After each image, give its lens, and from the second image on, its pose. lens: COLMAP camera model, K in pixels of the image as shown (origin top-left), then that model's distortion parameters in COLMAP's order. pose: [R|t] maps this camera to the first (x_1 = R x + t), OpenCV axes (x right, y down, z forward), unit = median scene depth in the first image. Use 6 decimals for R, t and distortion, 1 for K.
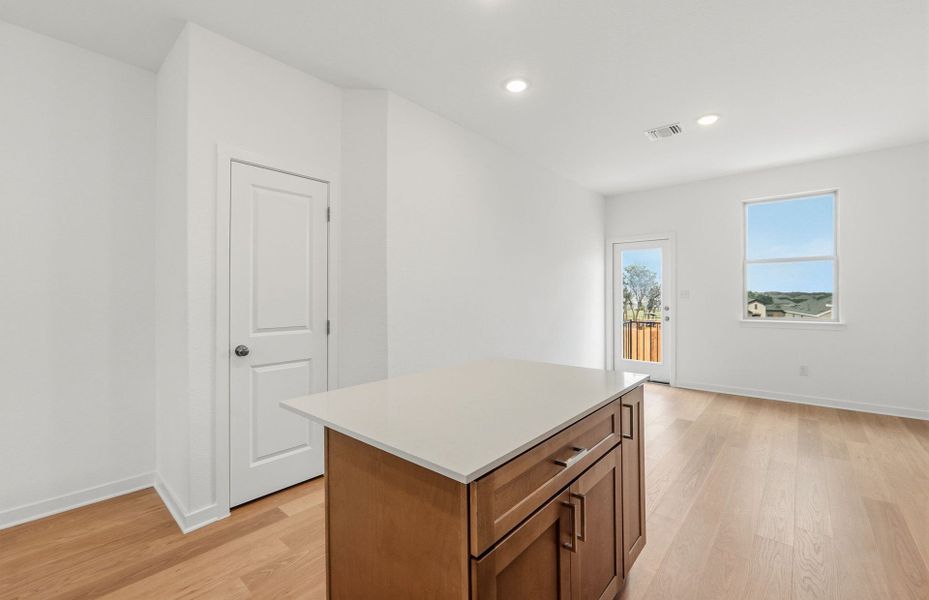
lens RADIAL K [[389.1, 0, 469.9], [0, 389.1, 297.6], [0, 0, 1]] dist [-0.008547, -0.001420]
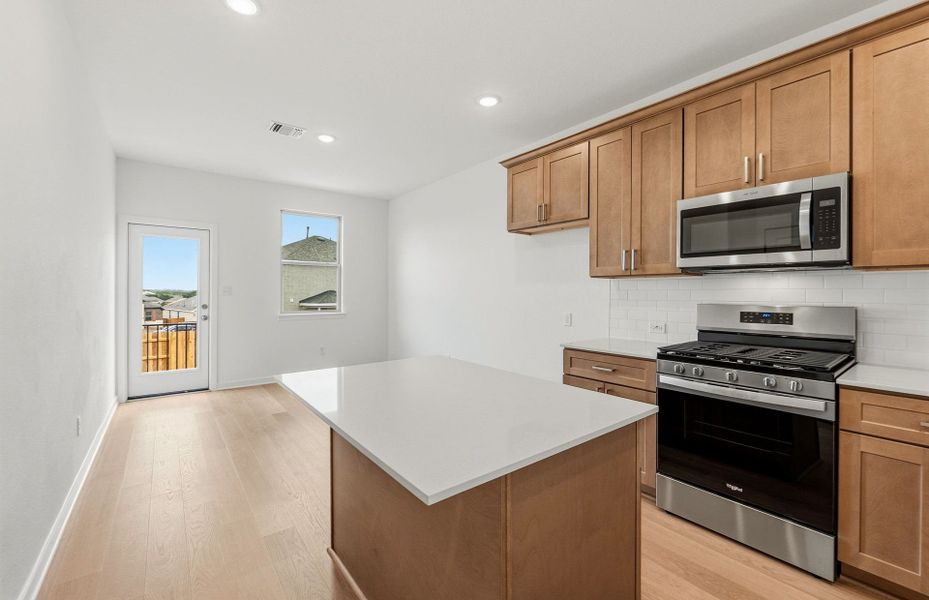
lens RADIAL K [[389.1, 0, 468.0], [0, 389.1, 298.0], [0, 0, 1]] dist [-0.008547, -0.001420]
pose [[0.187653, -0.009250, 0.982192, -0.295425], [0.001619, 0.999957, 0.009108, 0.000454], [-0.982234, -0.000119, 0.187660, 0.255708]]
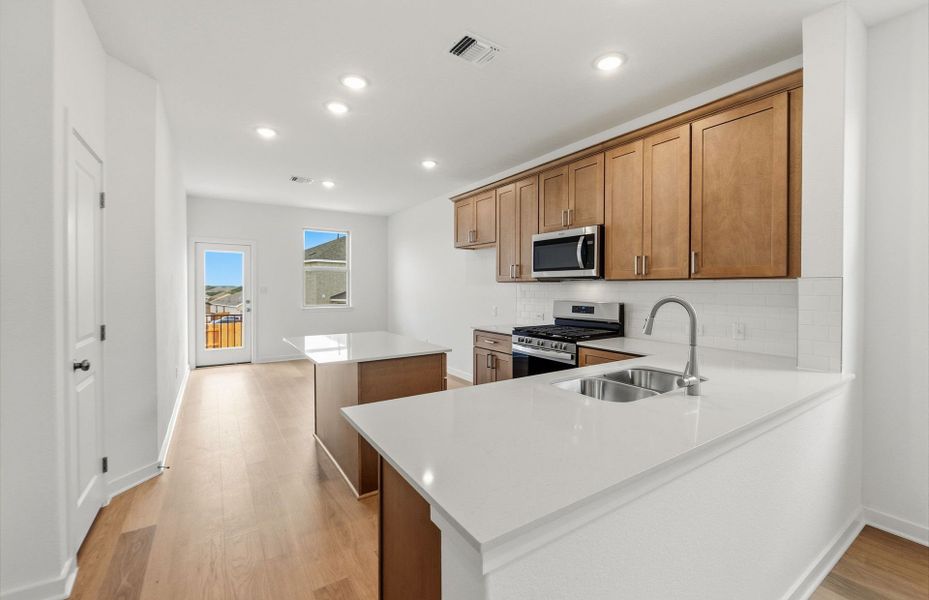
lens RADIAL K [[389.1, 0, 467.7], [0, 389.1, 299.1], [0, 0, 1]] dist [-0.008547, -0.001420]
pose [[0.266245, -0.021633, 0.963662, -0.552718], [0.000920, 0.999753, 0.022189, -0.007779], [-0.963905, -0.005021, 0.266200, 0.000097]]
